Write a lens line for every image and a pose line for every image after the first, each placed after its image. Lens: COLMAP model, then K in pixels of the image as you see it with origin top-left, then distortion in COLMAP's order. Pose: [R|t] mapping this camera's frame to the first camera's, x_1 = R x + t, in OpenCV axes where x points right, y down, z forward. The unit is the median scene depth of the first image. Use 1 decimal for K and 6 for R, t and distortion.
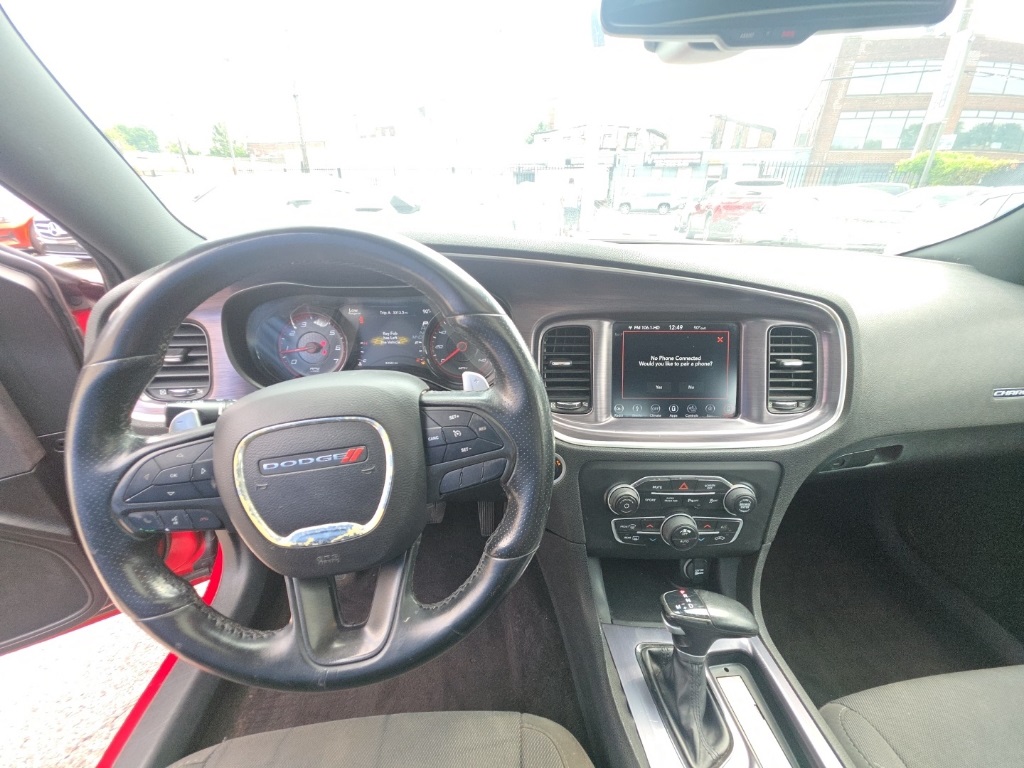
lens RADIAL K [[411.0, 0, 508.7], [0, 411.0, 384.8], [0, 0, 1]] dist [0.019890, -0.011835]
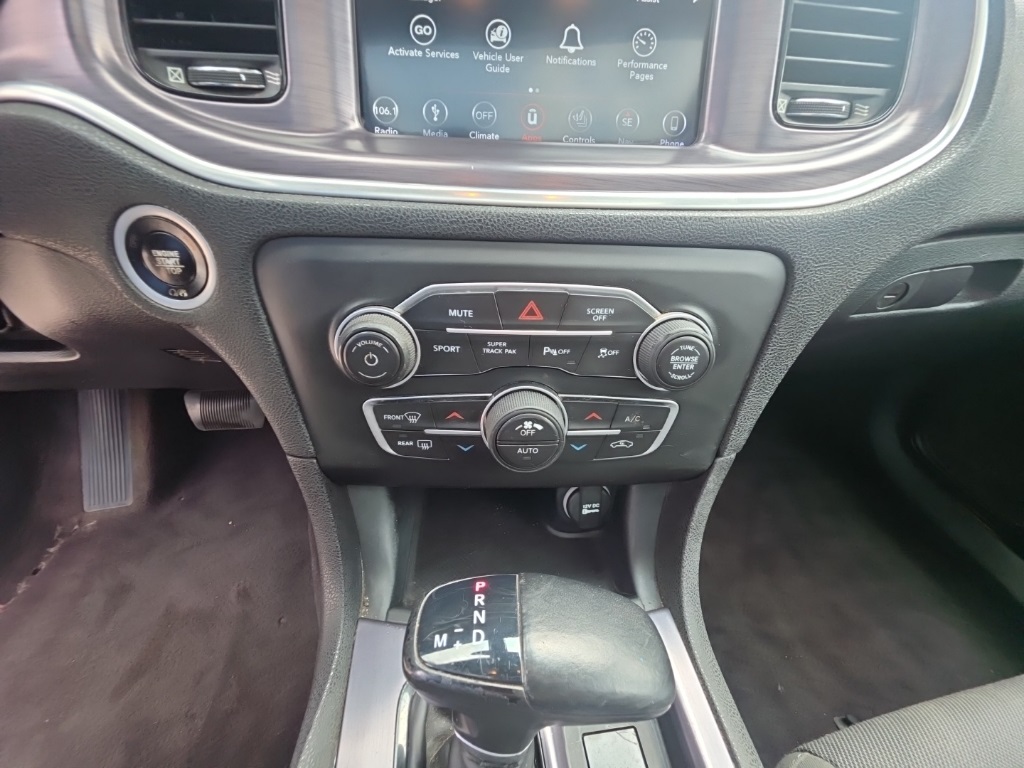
lens RADIAL K [[411.0, 0, 508.7], [0, 411.0, 384.8], [0, 0, 1]] dist [0.019890, -0.011835]
pose [[0.998587, 0.010548, 0.052094, 0.374059], [-0.020442, 0.980940, 0.193234, 0.232612], [-0.049062, -0.194026, 0.979769, 0.605053]]
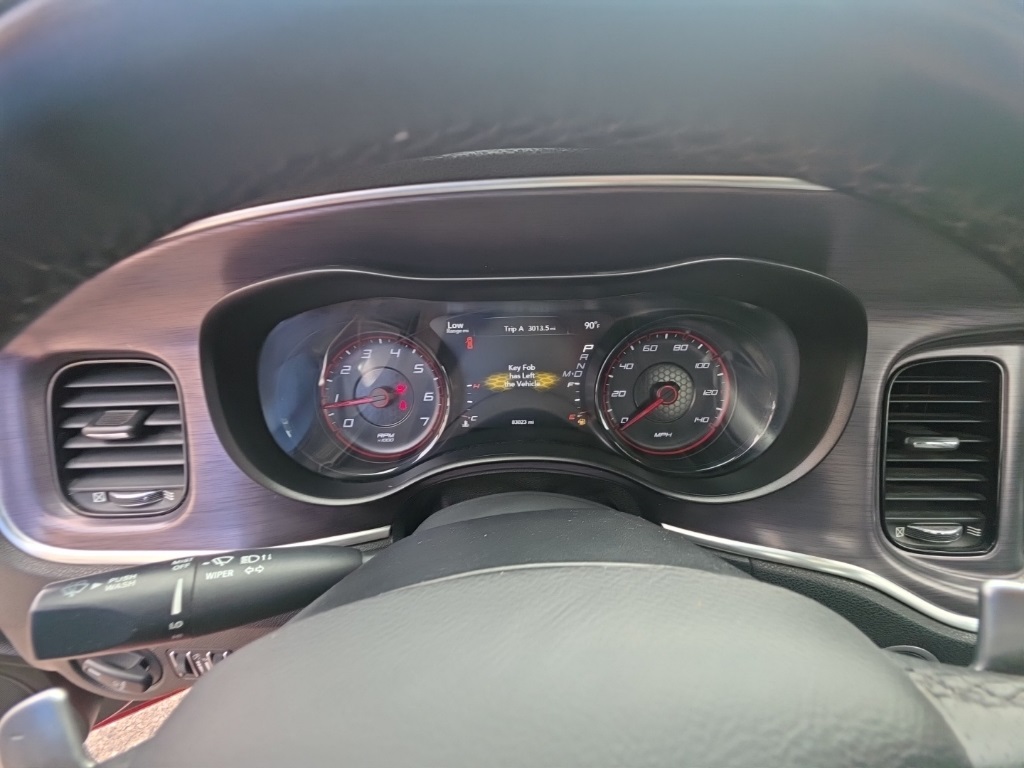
lens RADIAL K [[411.0, 0, 508.7], [0, 411.0, 384.8], [0, 0, 1]] dist [0.019890, -0.011835]
pose [[0.994479, 0.004013, -0.104859, -0.270401], [-0.005027, 0.999943, -0.009411, -0.105540], [0.104816, 0.009887, 0.994443, 0.510178]]
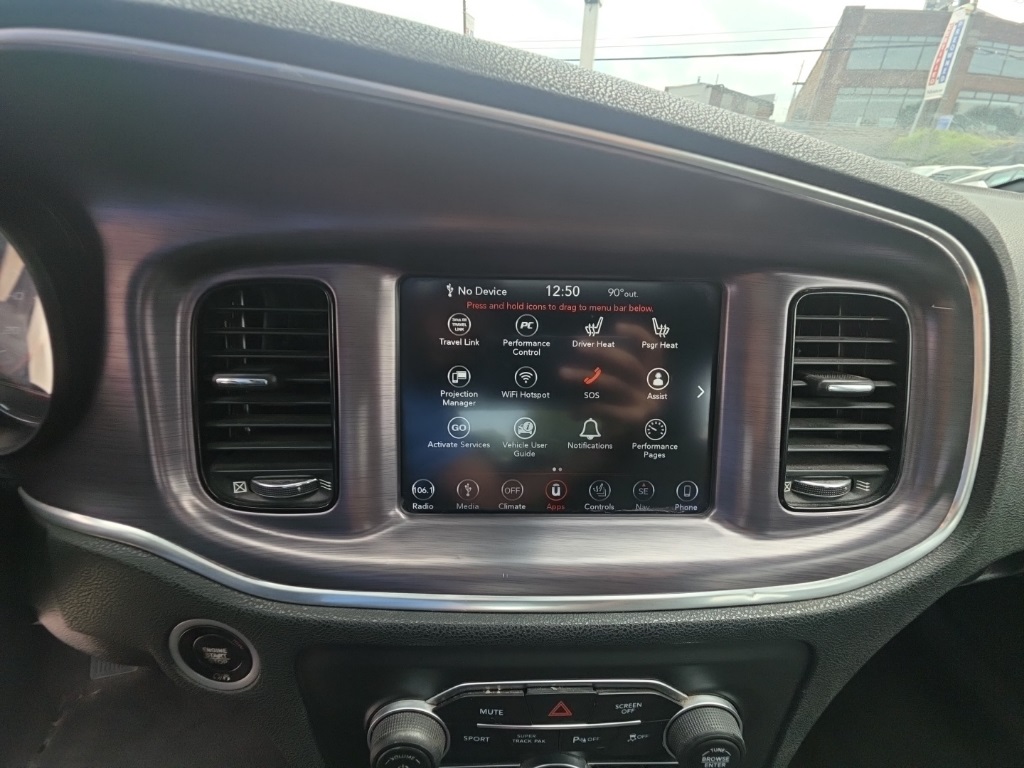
lens RADIAL K [[411.0, 0, 508.7], [0, 411.0, 384.8], [0, 0, 1]] dist [0.019890, -0.011835]
pose [[0.999553, 0.011371, 0.027644, 0.352216], [-0.012736, 0.998683, 0.049695, -0.069176], [-0.027042, -0.050025, 0.998382, 0.617109]]
